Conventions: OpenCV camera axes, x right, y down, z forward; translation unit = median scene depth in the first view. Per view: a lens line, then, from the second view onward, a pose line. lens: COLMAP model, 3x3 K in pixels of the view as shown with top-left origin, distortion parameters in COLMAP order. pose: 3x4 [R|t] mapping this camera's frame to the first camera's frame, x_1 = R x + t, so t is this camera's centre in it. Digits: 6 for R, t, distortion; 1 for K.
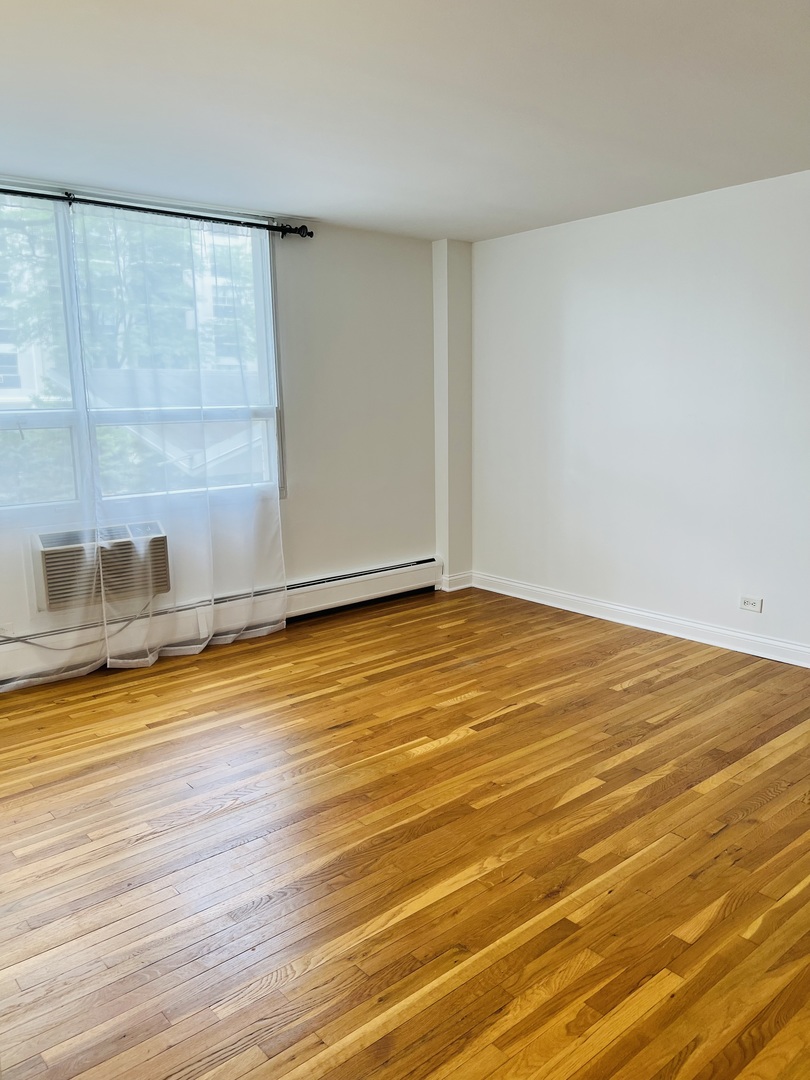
lens RADIAL K [[808.7, 0, 404.9], [0, 808.7, 540.3], [0, 0, 1]] dist [0.028904, -0.036098]
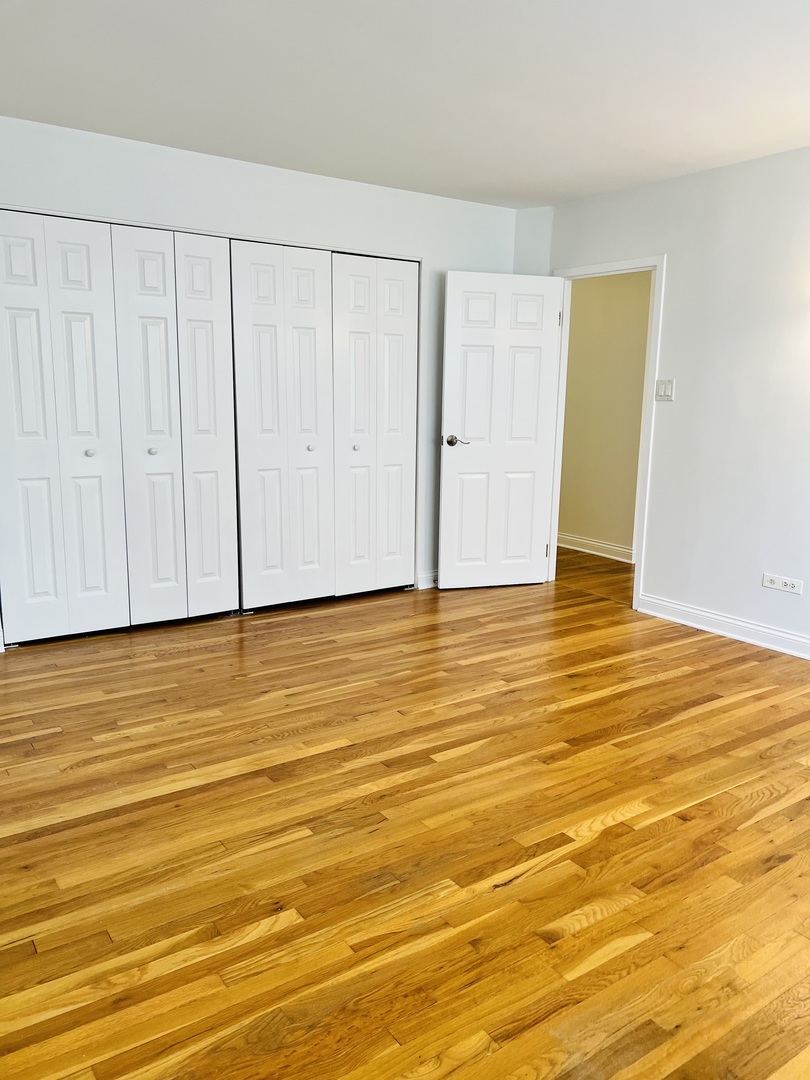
lens RADIAL K [[808.7, 0, 405.2], [0, 808.7, 540.3], [0, 0, 1]] dist [0.028904, -0.036098]
pose [[-0.995234, -0.016805, 0.096054, 0.174093], [0.018225, 0.935623, 0.352530, -0.270886], [-0.095794, 0.352601, -0.930858, 1.697058]]
